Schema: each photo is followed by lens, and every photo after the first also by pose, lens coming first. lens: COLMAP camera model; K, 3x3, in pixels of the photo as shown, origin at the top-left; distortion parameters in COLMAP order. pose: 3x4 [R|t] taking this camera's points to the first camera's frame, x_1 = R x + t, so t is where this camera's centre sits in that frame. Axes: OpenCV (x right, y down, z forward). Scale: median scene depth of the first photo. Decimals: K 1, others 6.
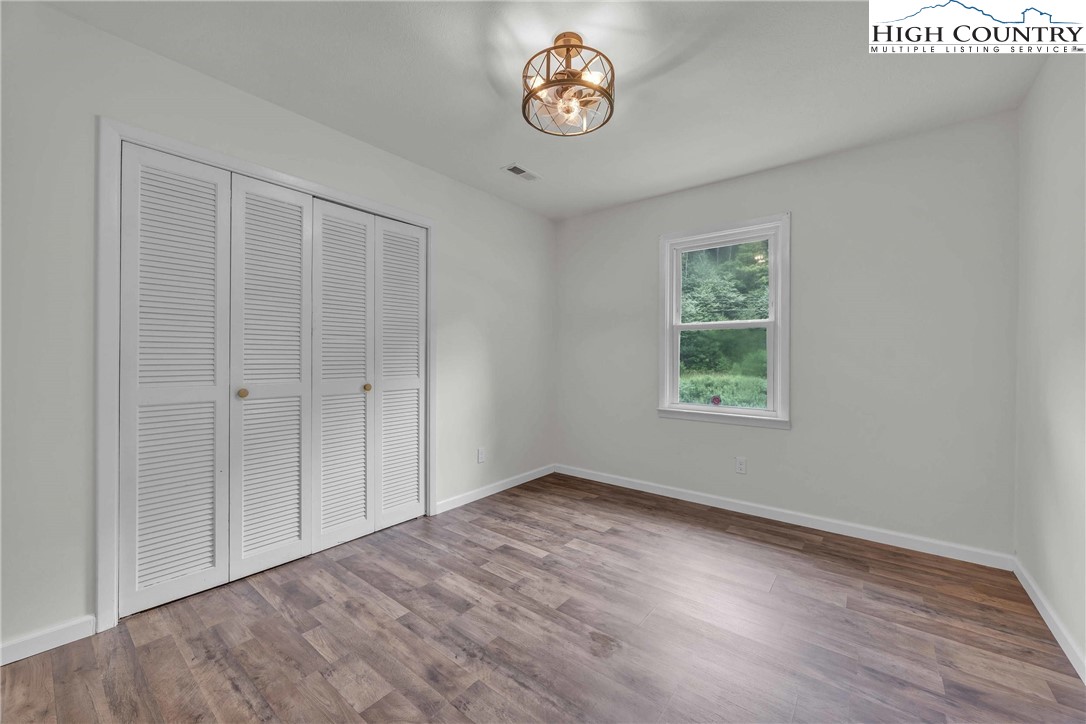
lens RADIAL K [[417.3, 0, 549.1], [0, 417.3, 351.8], [0, 0, 1]] dist [-0.001381, -0.000374]
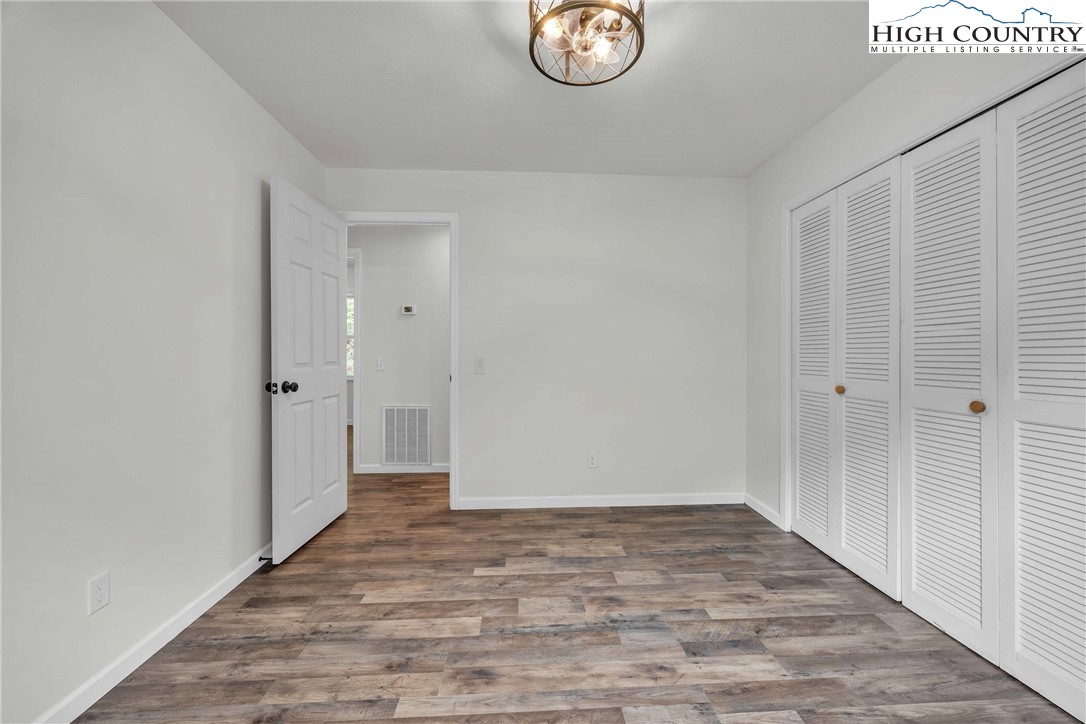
lens RADIAL K [[417.3, 0, 549.5], [0, 417.3, 357.0], [0, 0, 1]] dist [-0.001381, -0.000374]
pose [[-0.748864, -0.006414, -0.662693, 0.599301], [-0.001936, 0.999970, -0.007492, 0.028810], [0.662721, -0.004327, -0.748854, 1.506743]]
